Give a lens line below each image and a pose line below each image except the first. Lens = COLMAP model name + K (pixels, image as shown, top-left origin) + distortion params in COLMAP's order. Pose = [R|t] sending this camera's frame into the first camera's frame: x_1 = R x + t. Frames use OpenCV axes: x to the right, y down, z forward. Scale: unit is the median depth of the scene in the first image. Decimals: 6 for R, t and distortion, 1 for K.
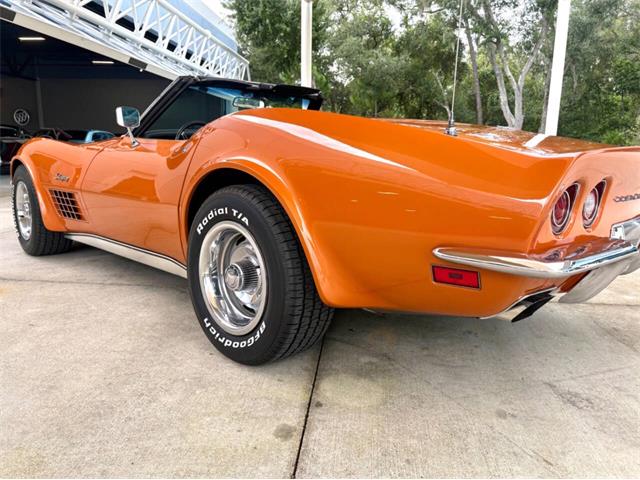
lens RADIAL K [[527.6, 0, 332.1], [0, 527.6, 244.6], [0, 0, 1]] dist [0.012673, 0.011835]
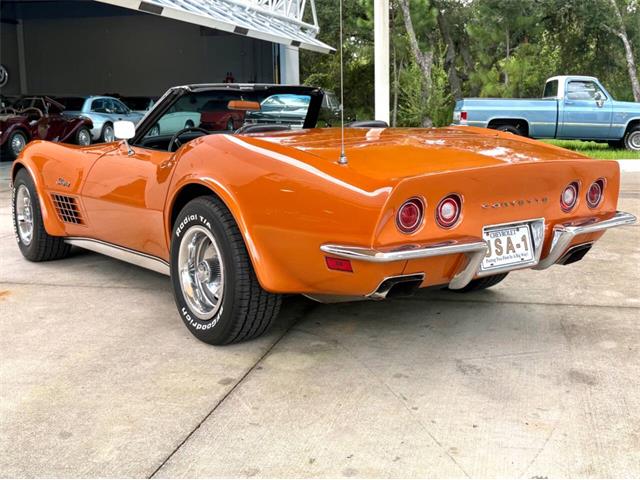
lens RADIAL K [[855.7, 0, 340.6], [0, 855.7, 218.6], [0, 0, 1]] dist [0.177235, -0.605594]
pose [[0.989647, -0.011864, -0.143031, 0.369779], [0.005728, 0.999048, -0.043237, 0.024762], [0.143408, 0.041970, 0.988773, -0.824340]]
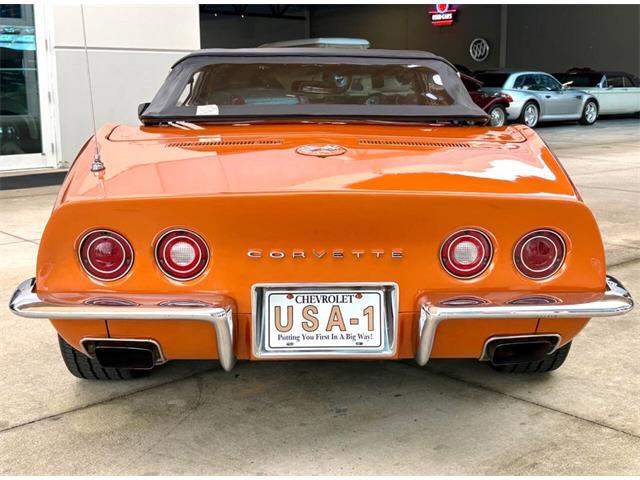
lens RADIAL K [[908.1, 0, 320.0], [0, 908.1, 240.0], [0, 0, 1]] dist [0.013722, -0.042687]
pose [[0.732669, 0.106412, -0.672215, 1.167704], [-0.113834, 0.992948, 0.033114, -0.122184], [0.670998, 0.052259, 0.739615, 0.023358]]
